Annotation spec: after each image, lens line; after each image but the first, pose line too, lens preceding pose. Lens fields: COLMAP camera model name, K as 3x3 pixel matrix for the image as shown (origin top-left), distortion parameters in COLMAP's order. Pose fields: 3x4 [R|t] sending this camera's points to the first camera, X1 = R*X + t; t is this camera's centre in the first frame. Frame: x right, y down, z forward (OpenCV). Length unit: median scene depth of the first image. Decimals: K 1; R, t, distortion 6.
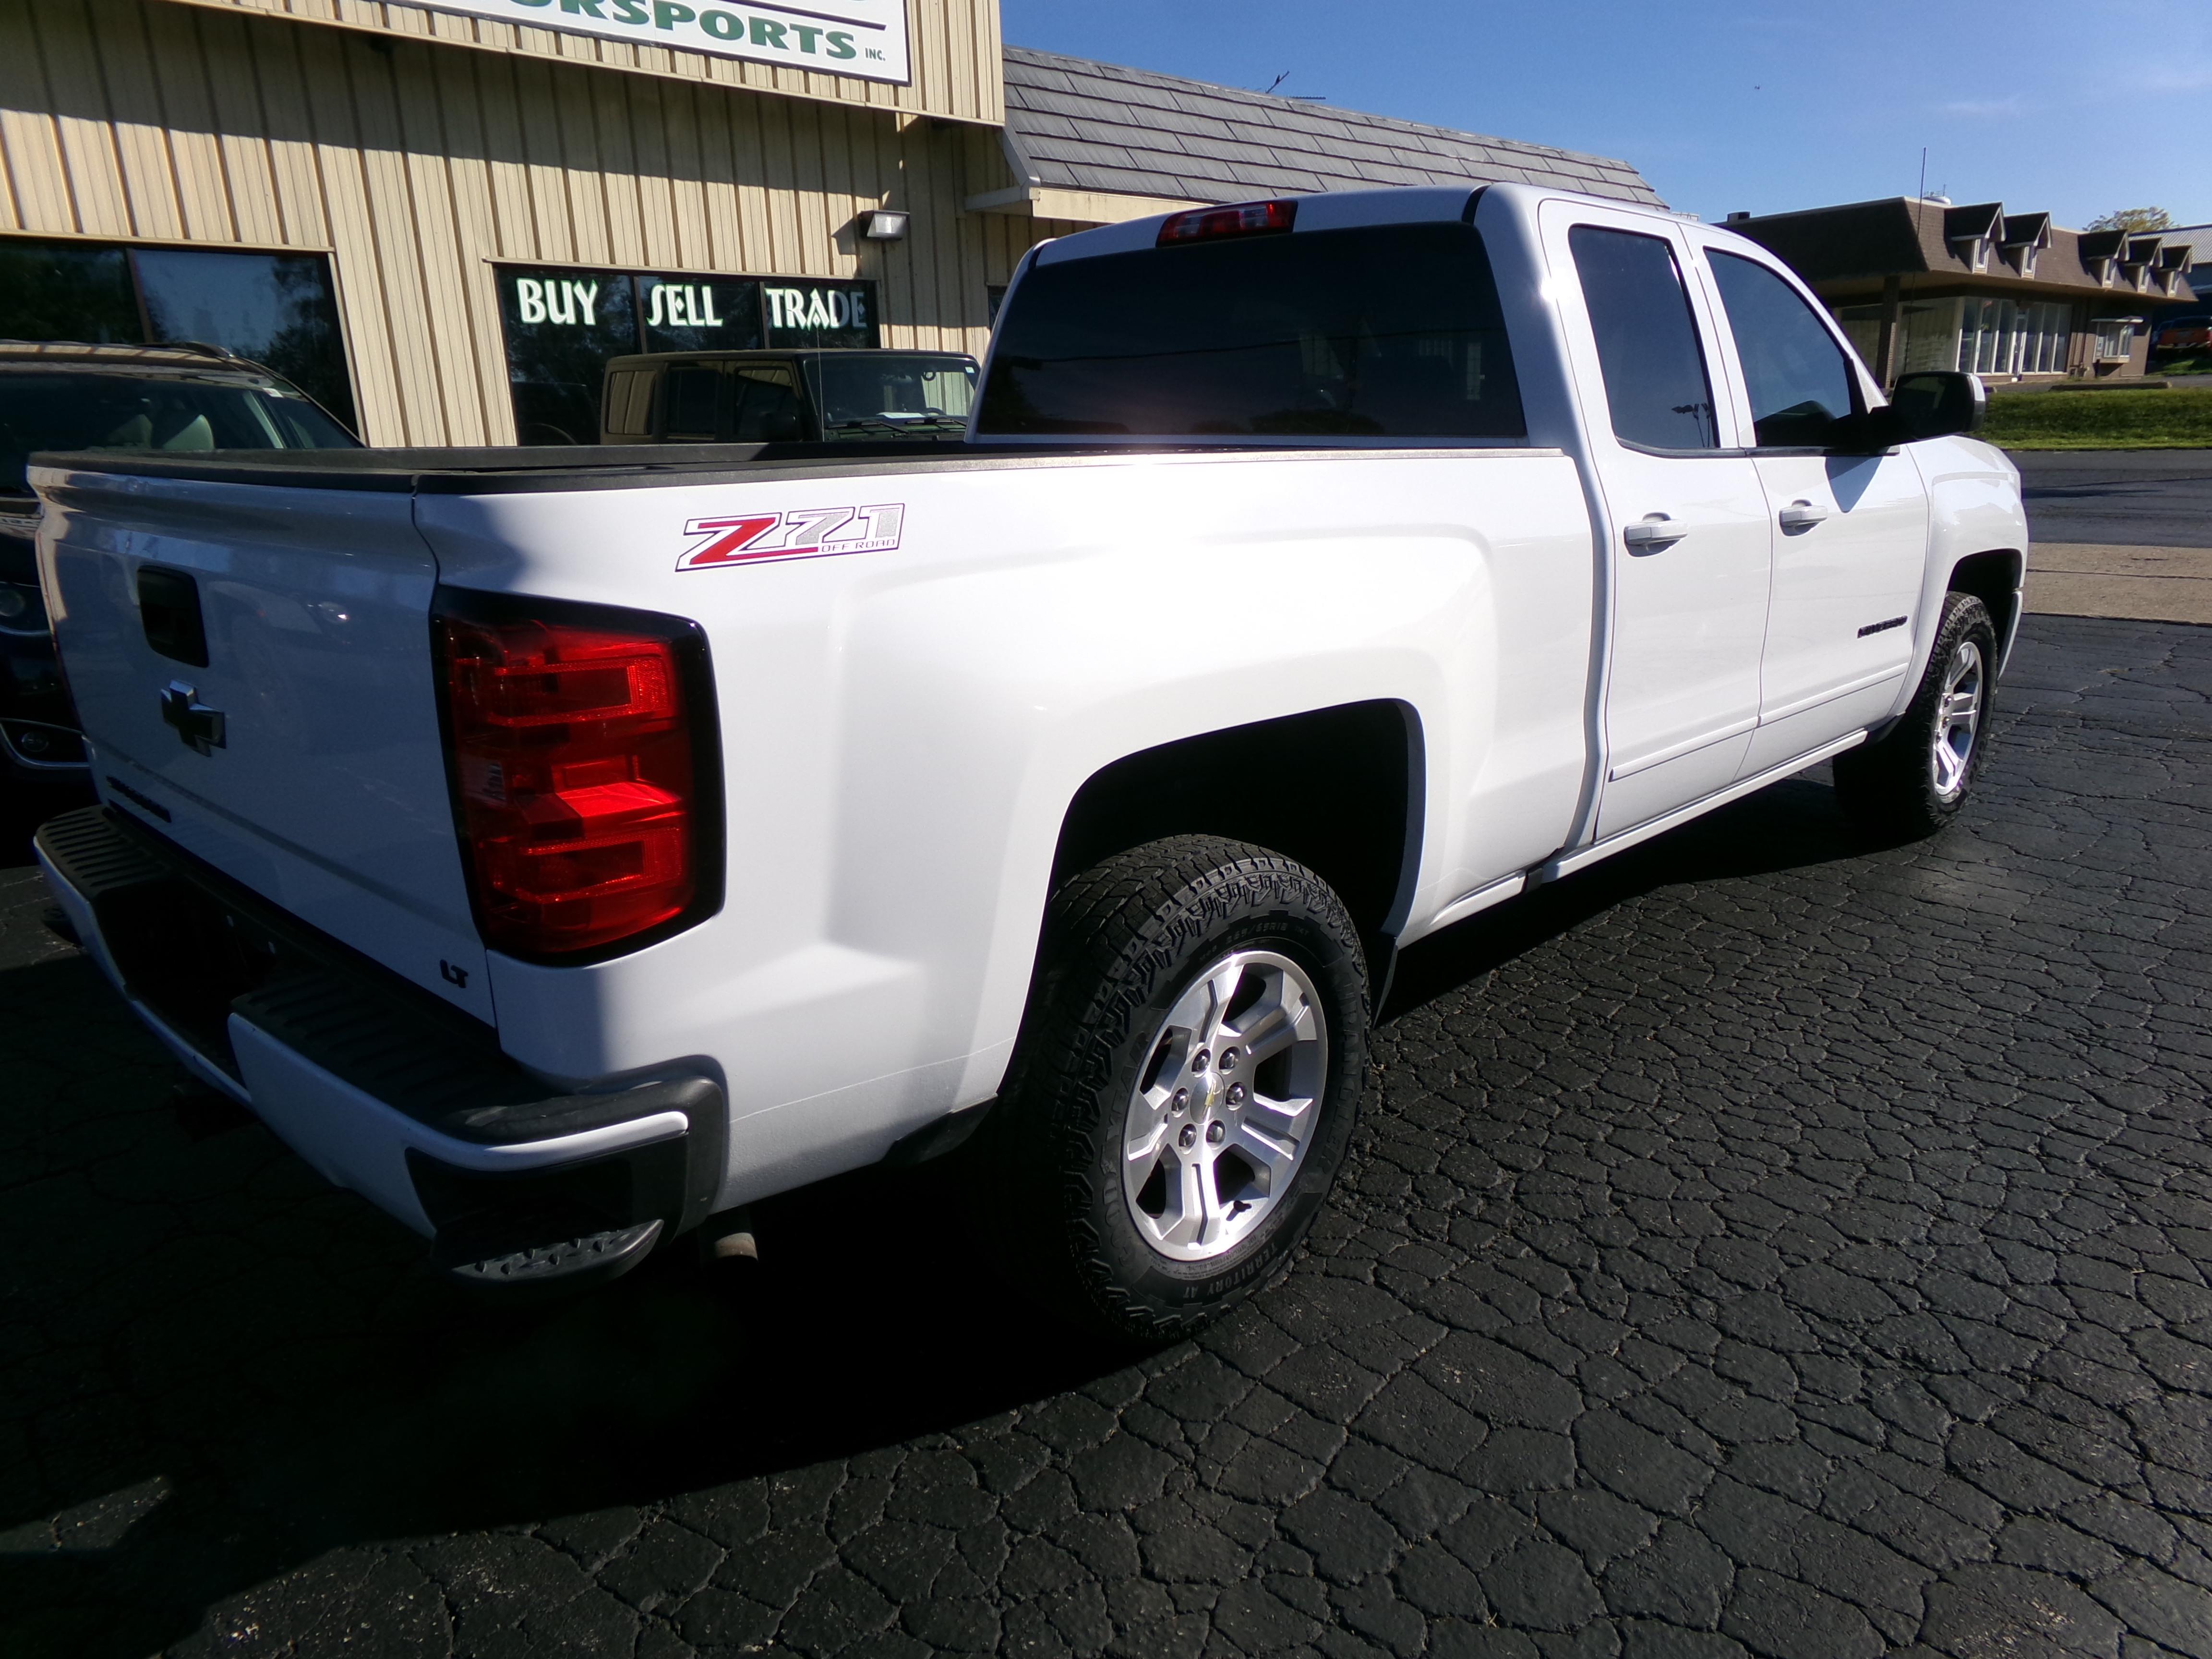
lens RADIAL K [[1512.6, 0, 1113.6], [0, 1512.6, 830.9], [0, 0, 1]] dist [-0.015301, 0.023785]
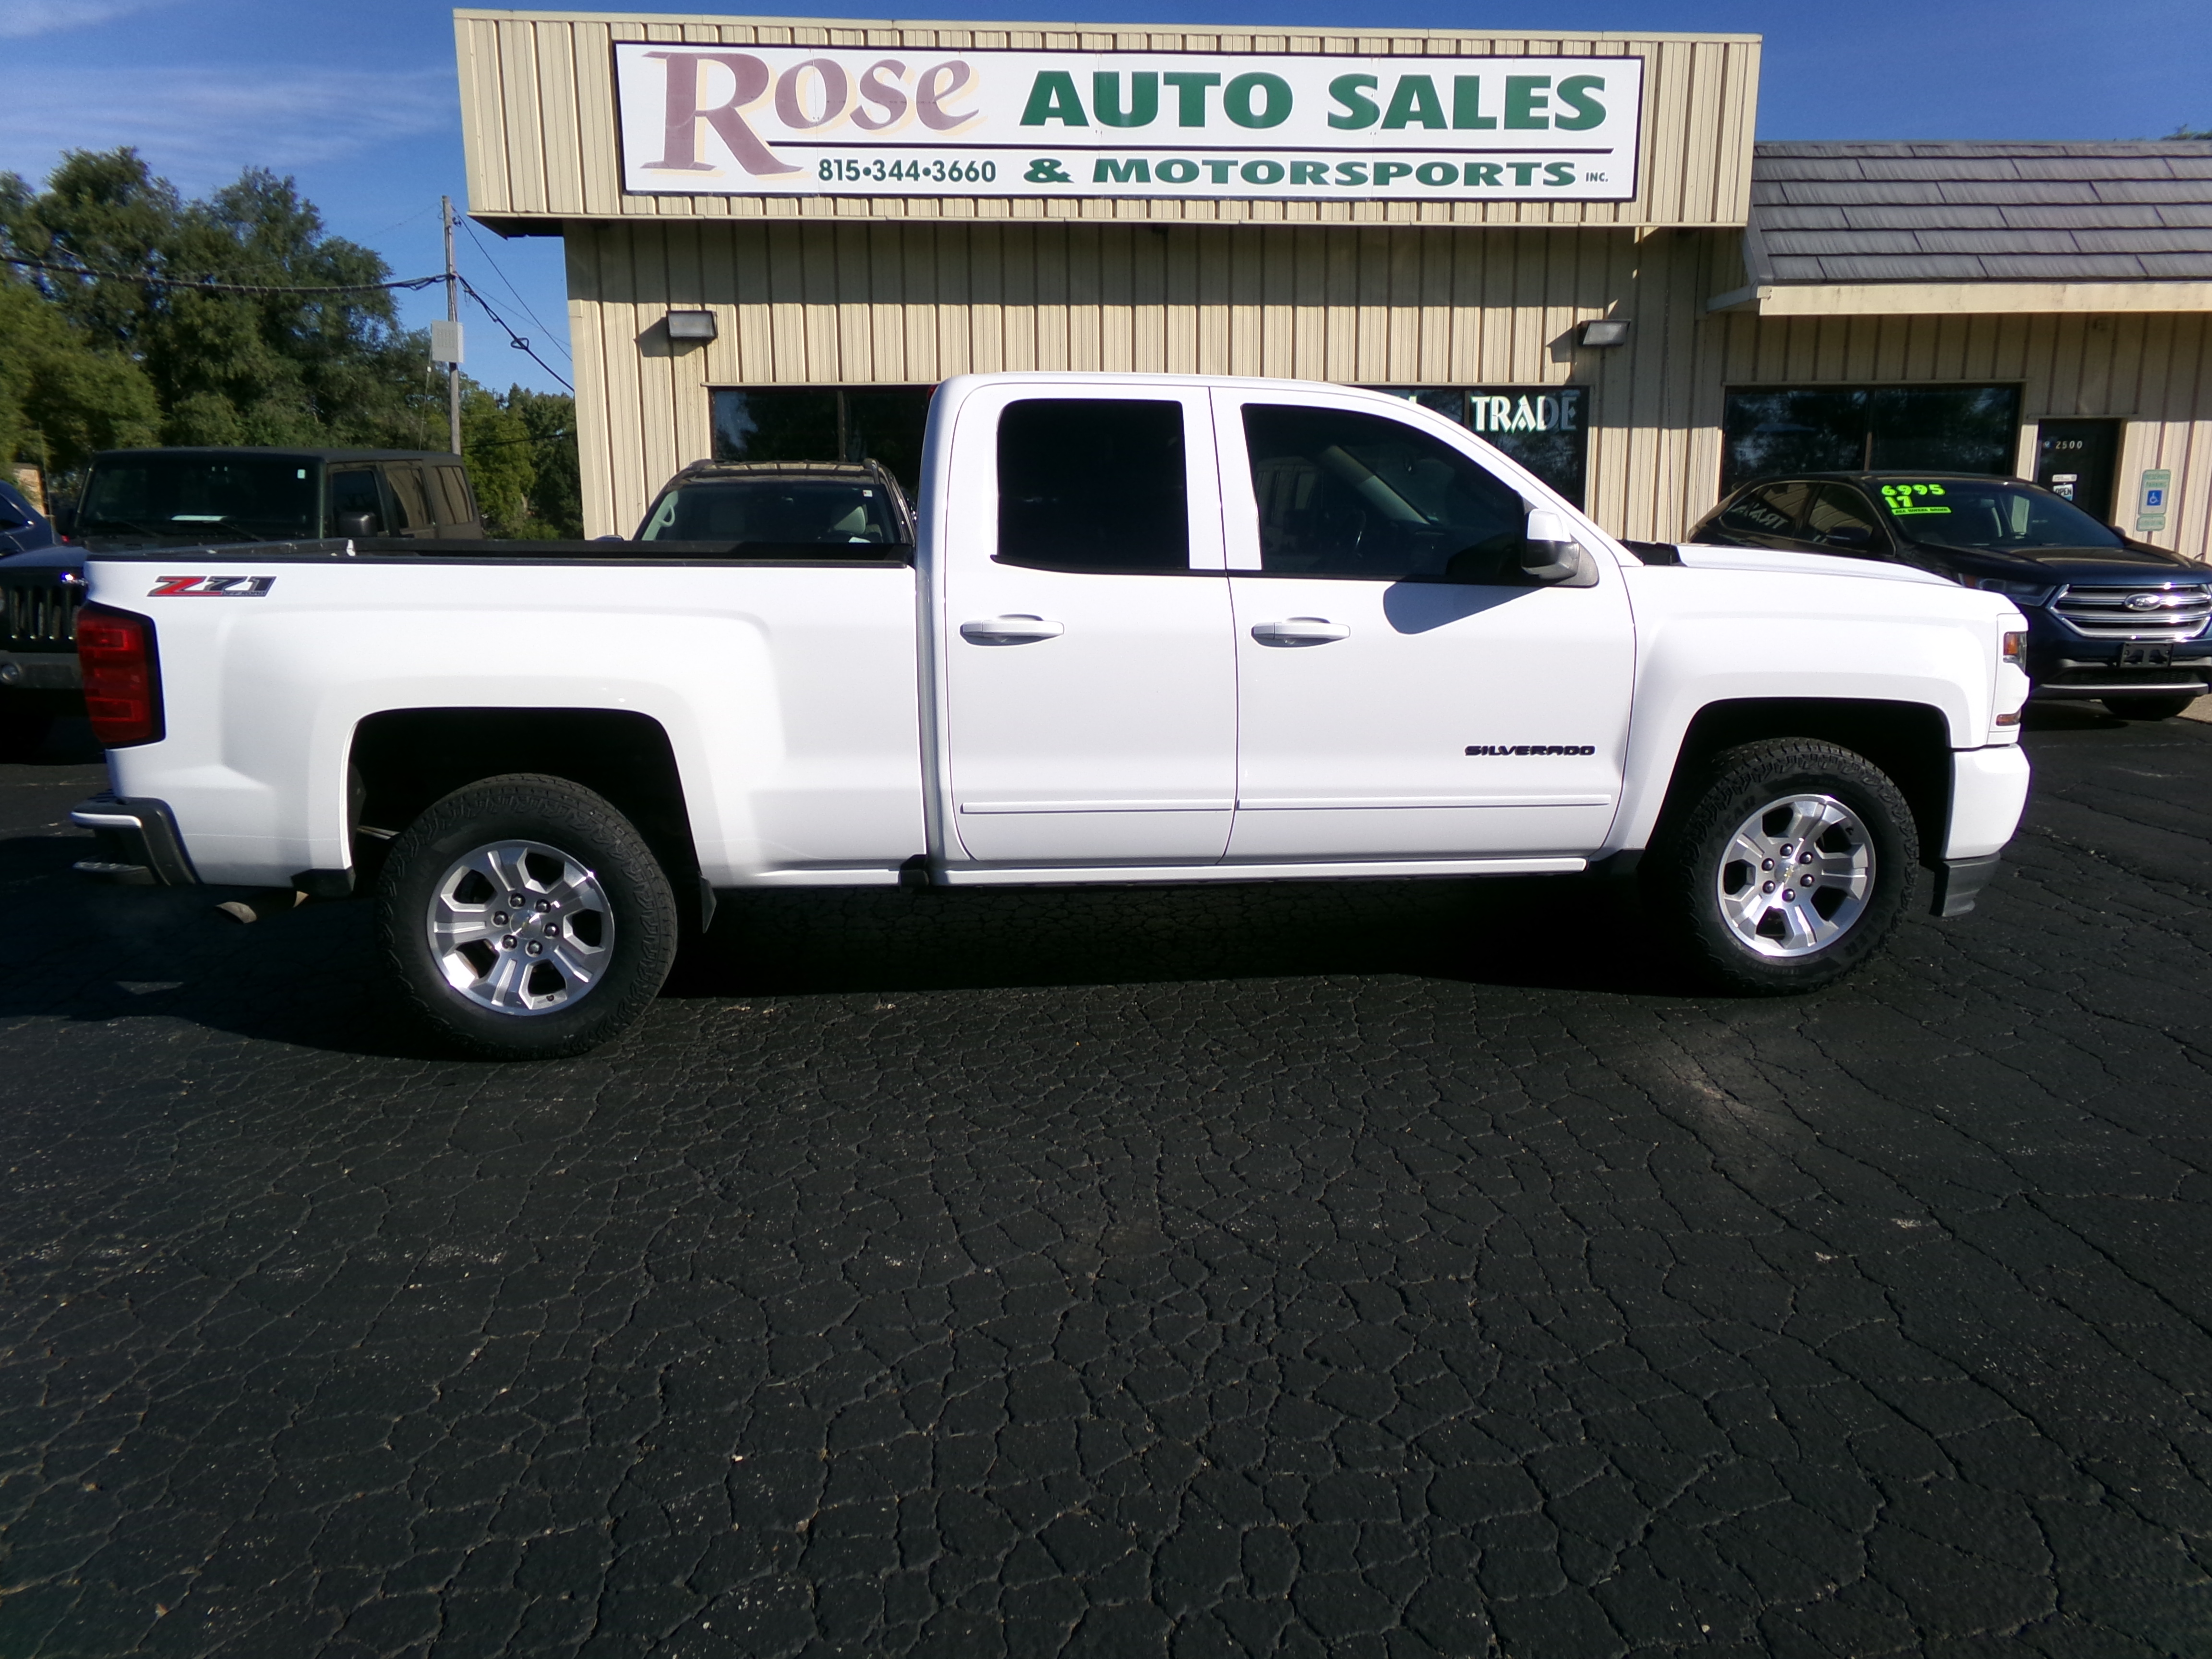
lens RADIAL K [[1512.6, 0, 1111.1], [0, 1512.6, 826.9], [0, 0, 1]] dist [-0.015301, 0.023785]
pose [[0.755432, 0.149605, -0.637919, 0.324580], [-0.183797, 0.982880, 0.012851, -0.015755], [0.628921, 0.107539, 0.769996, 0.016507]]
